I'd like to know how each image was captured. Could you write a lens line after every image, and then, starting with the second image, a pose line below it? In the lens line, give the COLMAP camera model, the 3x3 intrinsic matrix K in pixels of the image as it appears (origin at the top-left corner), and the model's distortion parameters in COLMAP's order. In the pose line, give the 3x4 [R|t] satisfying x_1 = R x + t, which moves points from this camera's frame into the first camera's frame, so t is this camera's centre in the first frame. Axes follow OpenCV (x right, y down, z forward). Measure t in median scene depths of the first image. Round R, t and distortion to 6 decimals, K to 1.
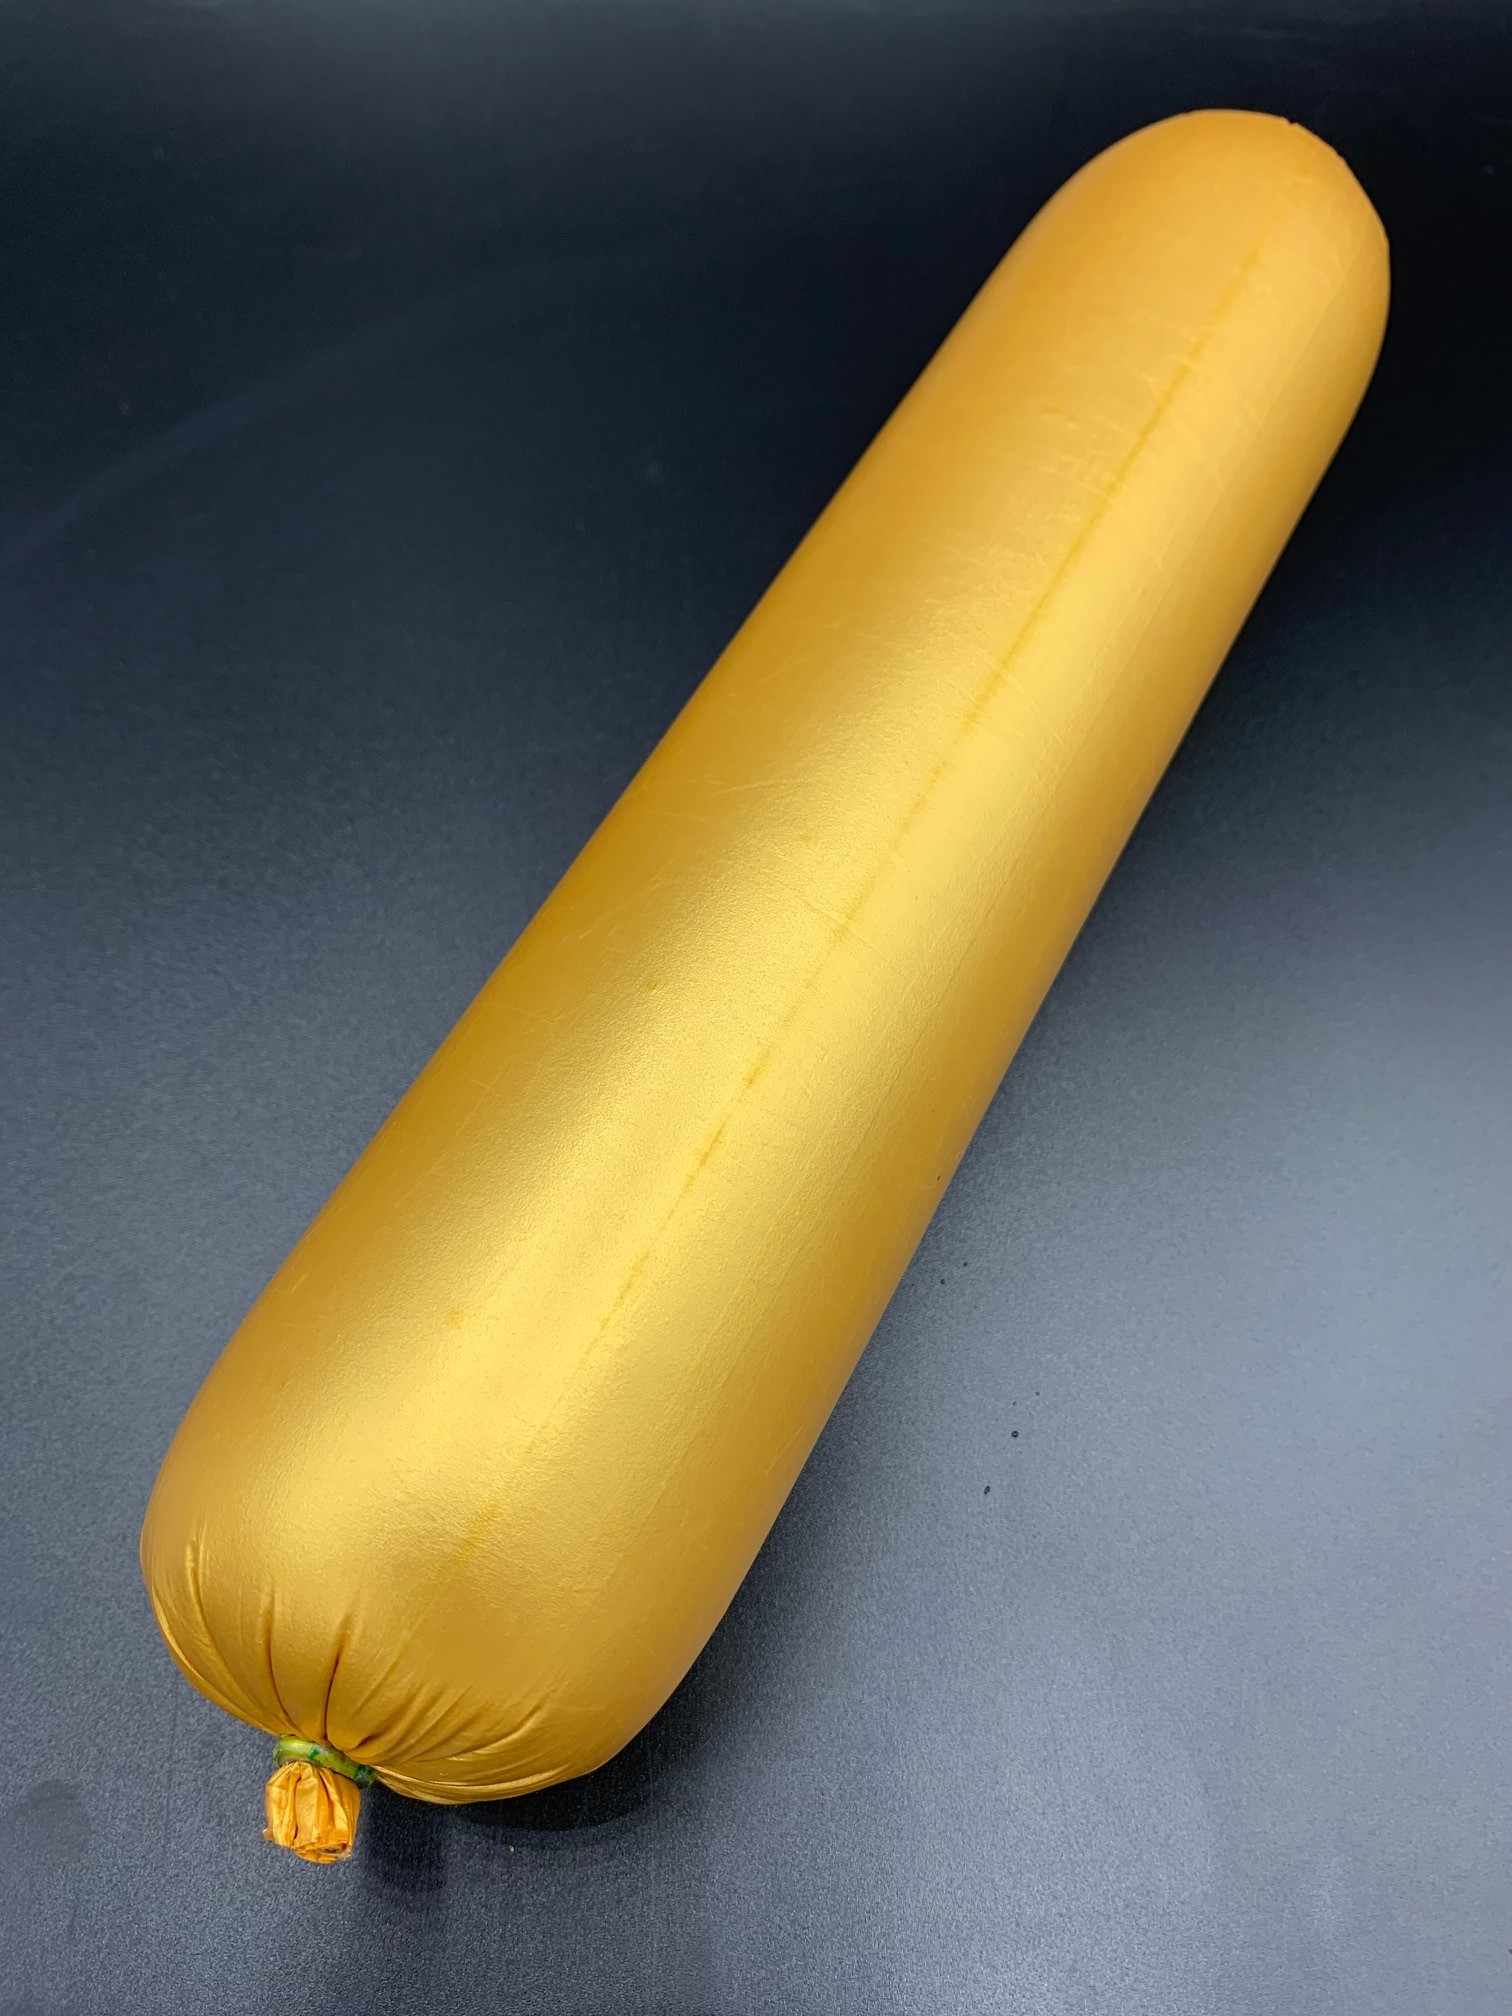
lens RADIAL K [[1559.6, 0, 756.0], [0, 1559.6, 1008.0], [0, 0, 1]] dist [-0.080655, 0.063346]
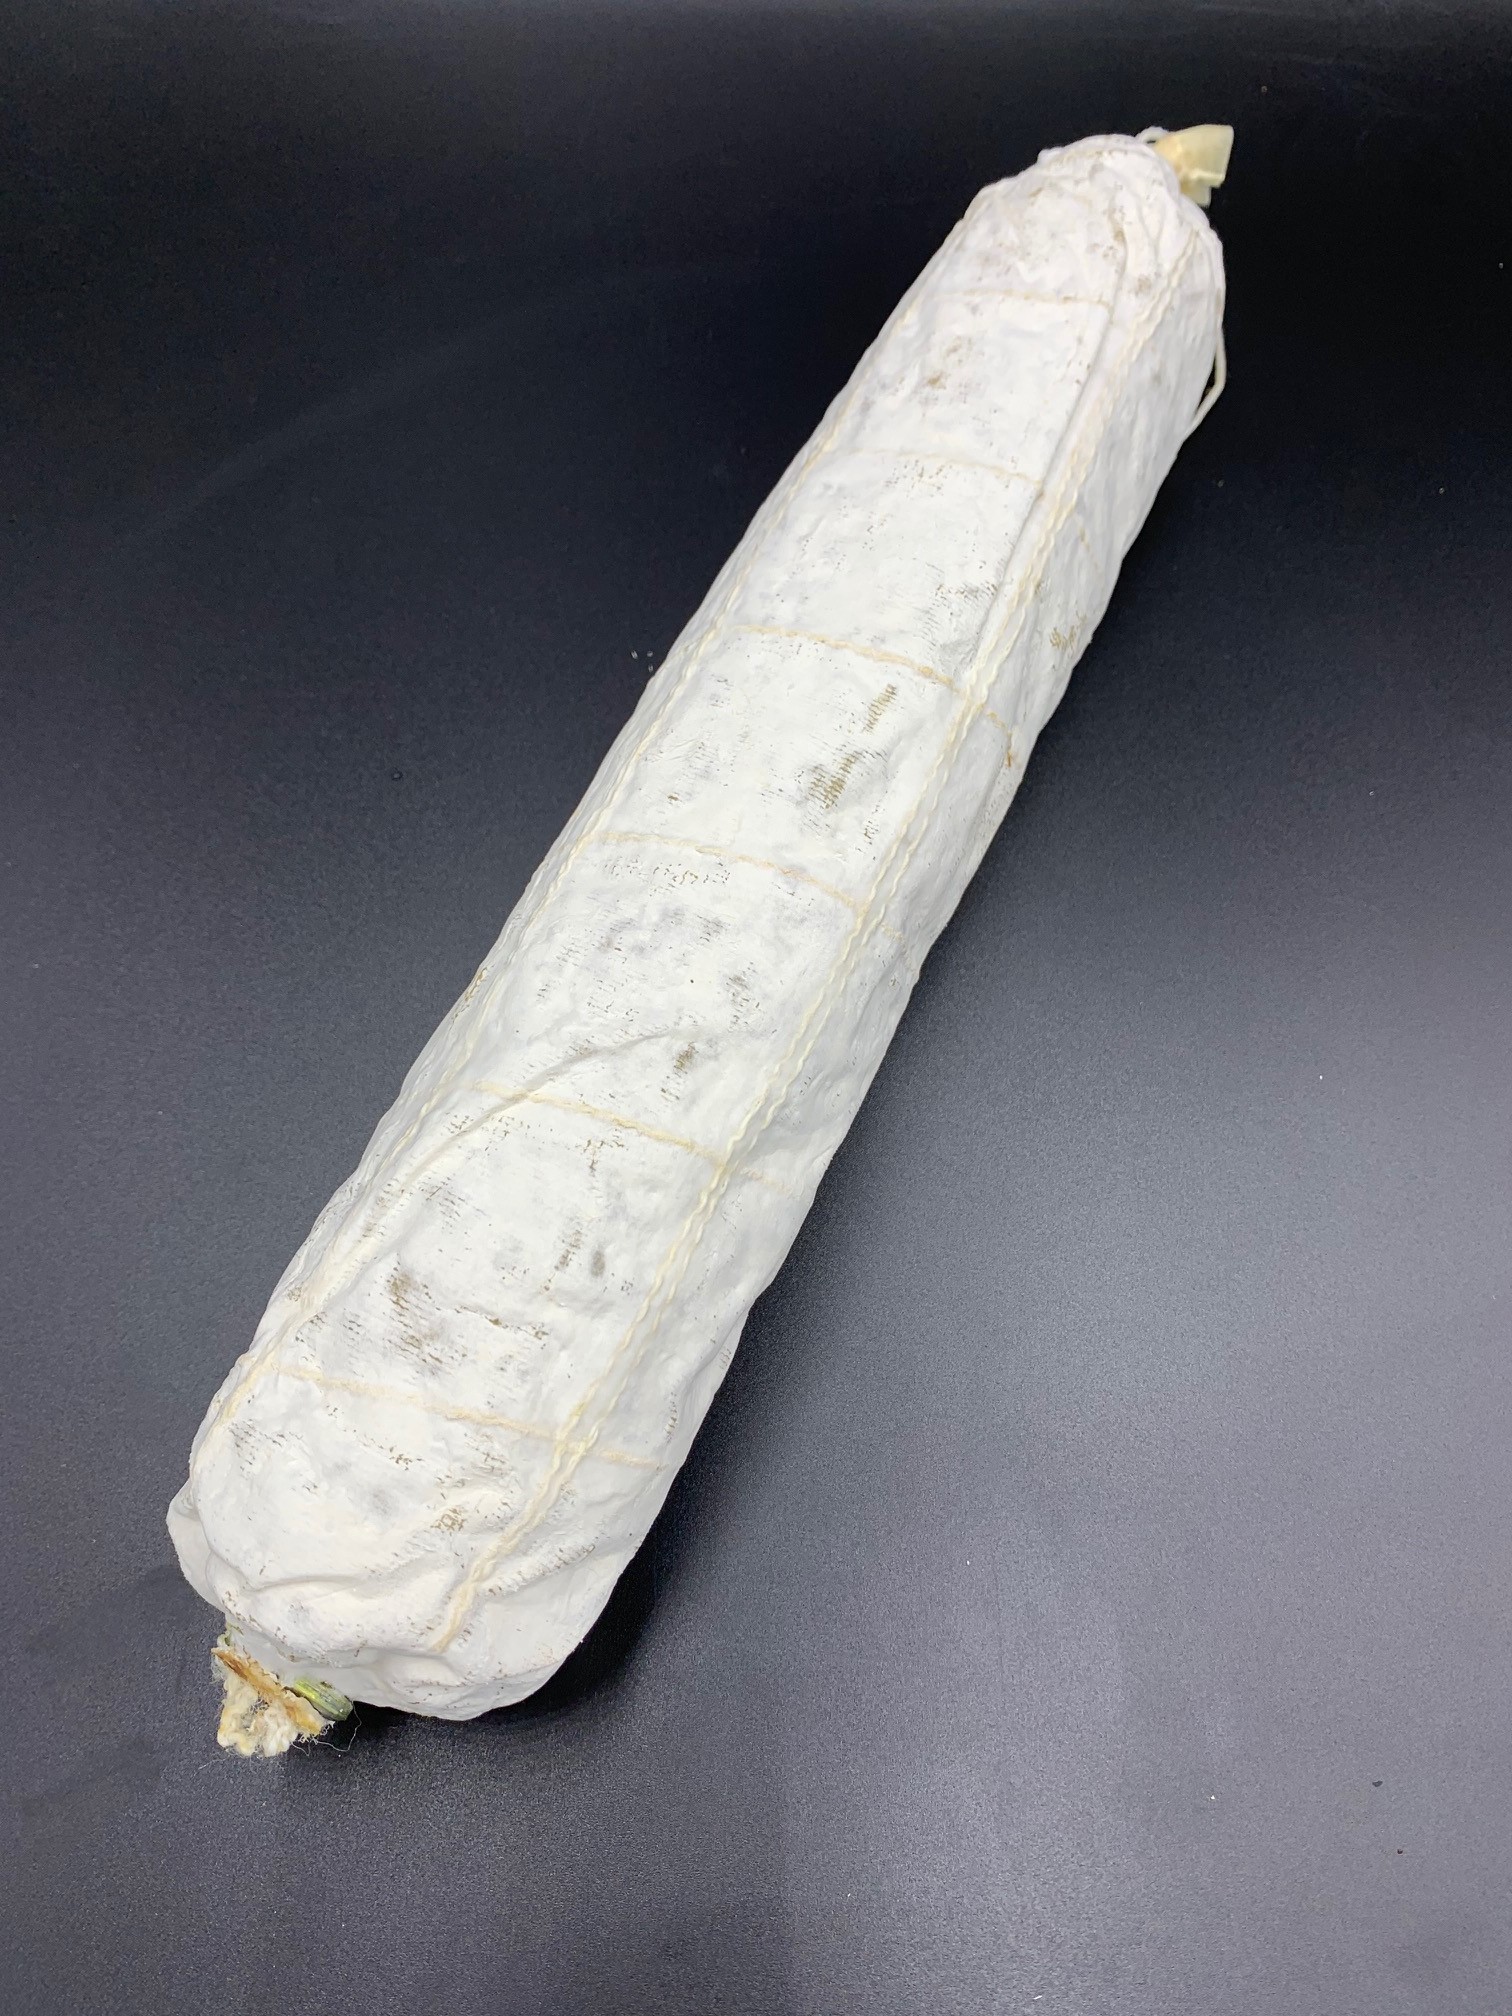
lens RADIAL K [[1506.2, 0, 756.0], [0, 1506.2, 1008.0], [0, 0, 1]] dist [-0.029383, -0.000694]
pose [[0.998056, 0.045526, -0.042559, 0.030780], [-0.043796, 0.998210, 0.040726, -0.005799], [0.044336, -0.038783, 0.998264, -0.118285]]
